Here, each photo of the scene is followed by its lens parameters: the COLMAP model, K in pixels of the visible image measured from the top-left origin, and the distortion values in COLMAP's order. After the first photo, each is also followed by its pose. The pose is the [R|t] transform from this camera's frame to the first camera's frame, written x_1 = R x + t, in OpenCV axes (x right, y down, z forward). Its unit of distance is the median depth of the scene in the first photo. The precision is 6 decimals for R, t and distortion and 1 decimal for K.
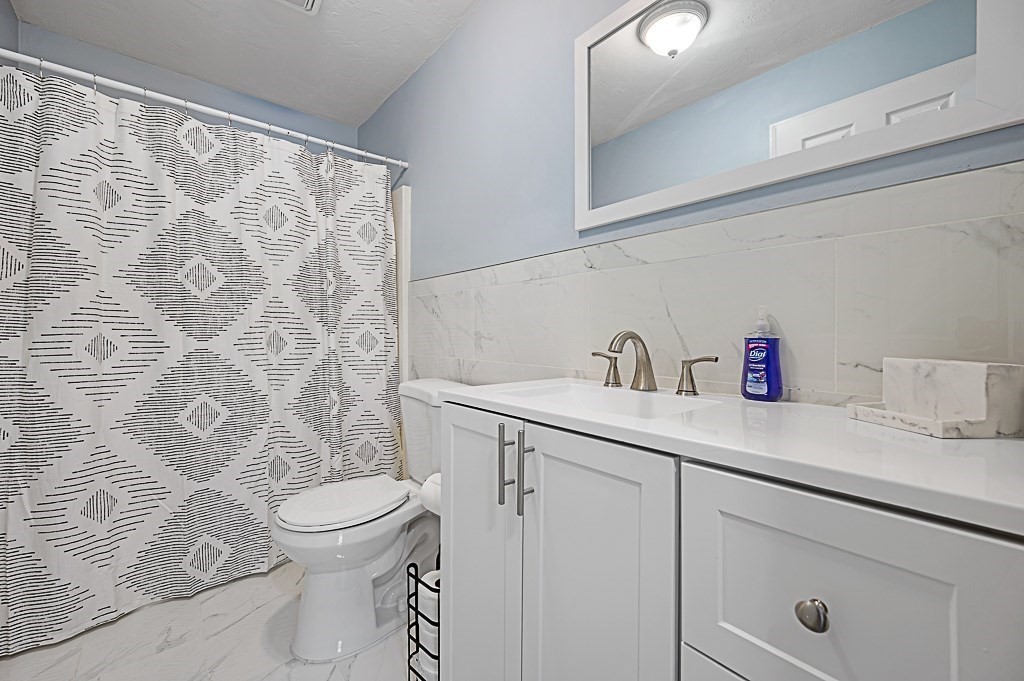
lens RADIAL K [[406.4, 0, 514.3], [0, 406.4, 338.5], [0, 0, 1]] dist [-0.000032, 0.000014]
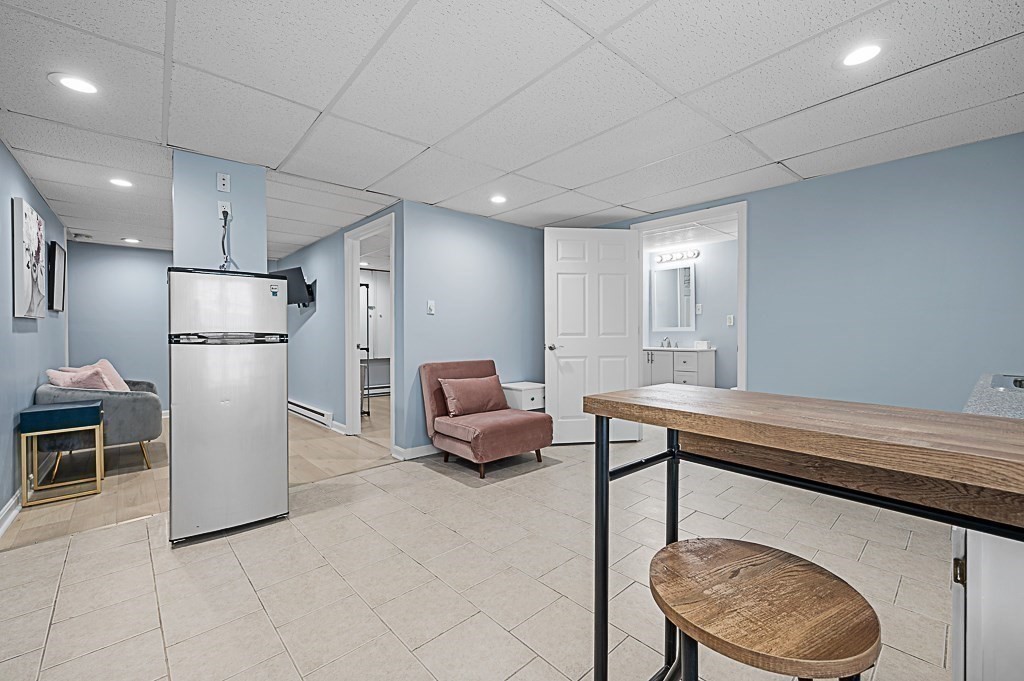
lens RADIAL K [[441.1, 0, 510.0], [0, 441.1, 342.4], [0, 0, 1]] dist [-0.002926, -0.000063]
pose [[0.999882, -0.015358, 0.000879, -2.287344], [0.015350, 0.999849, 0.008182, -0.033670], [-0.001004, -0.008168, 0.999966, -6.200488]]
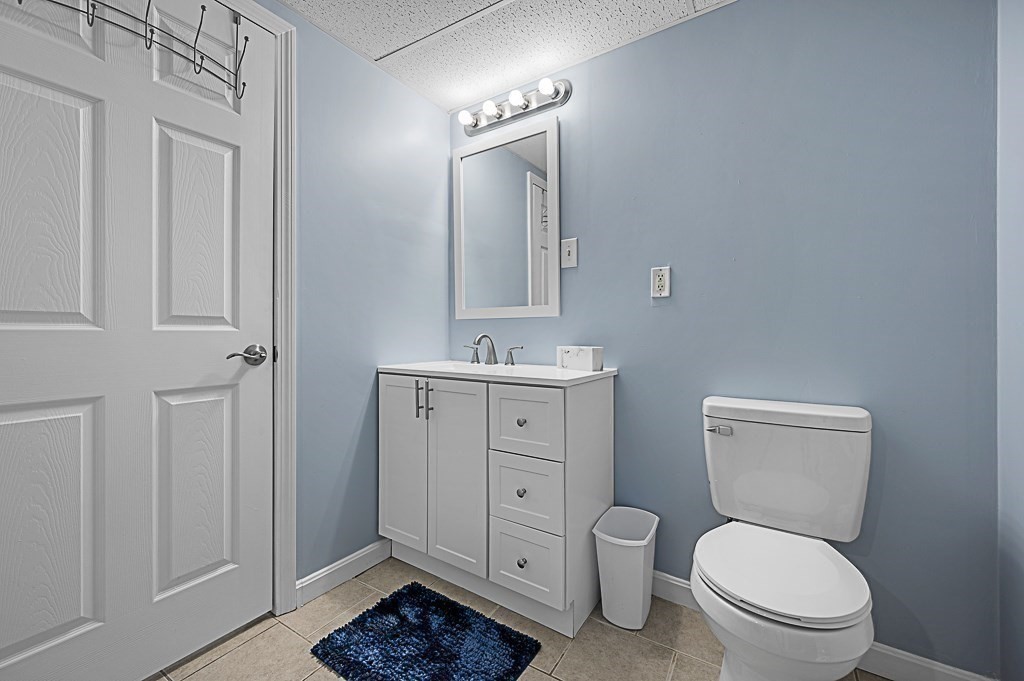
lens RADIAL K [[406.4, 0, 518.4], [0, 406.4, 337.2], [0, 0, 1]] dist [-0.000032, 0.000014]
pose [[0.967436, -0.010260, 0.252907, -0.053993], [0.010024, 0.999947, 0.002221, -0.007100], [-0.252916, 0.000386, 0.967488, -1.145921]]
